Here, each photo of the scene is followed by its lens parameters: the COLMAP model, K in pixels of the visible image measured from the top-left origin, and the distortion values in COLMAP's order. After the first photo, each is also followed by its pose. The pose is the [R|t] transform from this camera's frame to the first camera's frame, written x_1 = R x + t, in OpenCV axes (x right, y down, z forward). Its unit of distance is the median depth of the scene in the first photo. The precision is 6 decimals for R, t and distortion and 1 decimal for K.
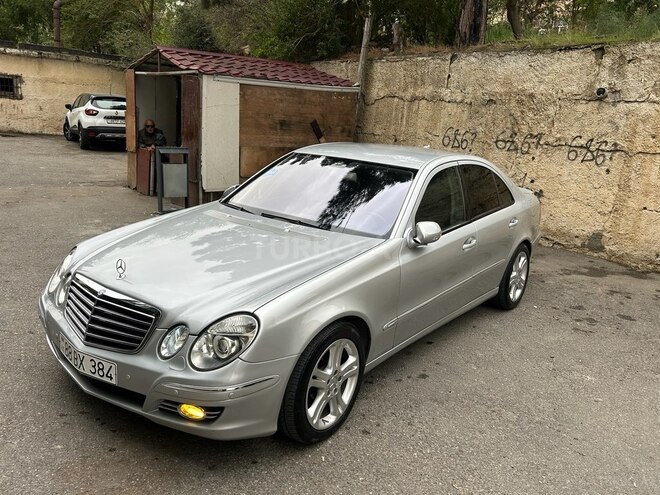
lens RADIAL K [[527.9, 0, 330.0], [0, 527.9, 247.5], [0, 0, 1]] dist [0.001884, -0.003437]
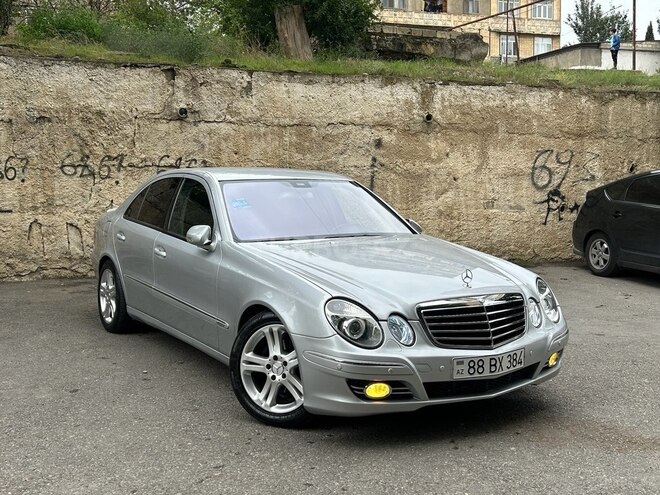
lens RADIAL K [[731.4, 0, 330.0], [0, 731.4, 247.5], [0, 0, 1]] dist [0.000512, -0.026941]
pose [[0.349126, -0.152464, 0.924590, -1.057722], [0.233756, 0.969653, 0.071628, -0.110828], [-0.907452, 0.191121, 0.374170, 0.387651]]
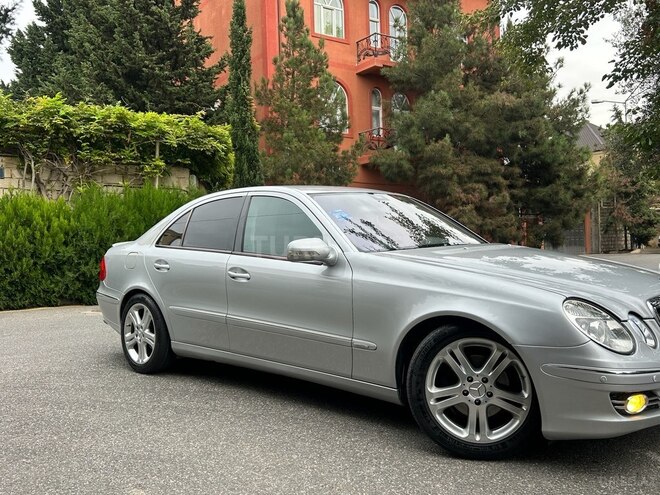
lens RADIAL K [[579.6, 0, 332.1], [0, 579.6, 251.3], [0, 0, 1]] dist [0.009247, -0.022554]
pose [[0.105266, -0.097391, 0.989664, -0.881027], [0.264246, 0.962155, 0.066577, -0.135868], [-0.958694, 0.254506, 0.127018, 0.821387]]
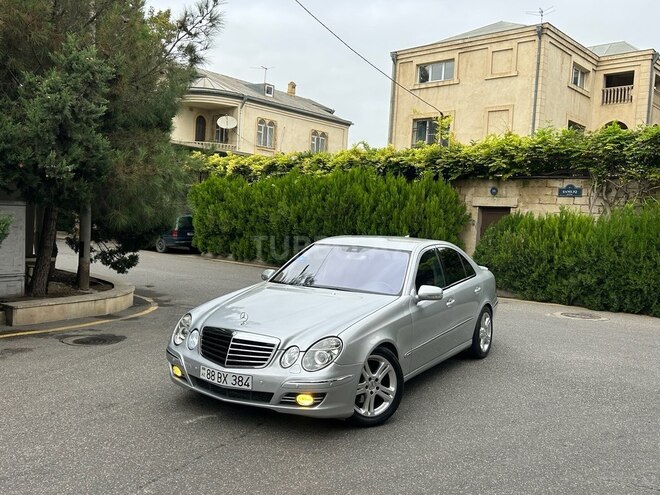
lens RADIAL K [[579.6, 0, 332.1], [0, 579.6, 251.3], [0, 0, 1]] dist [0.009247, -0.022554]
pose [[0.992660, -0.045643, 0.111996, -0.180387], [0.064866, 0.982516, -0.174515, 0.090733], [-0.102073, 0.180499, 0.978264, -0.422272]]
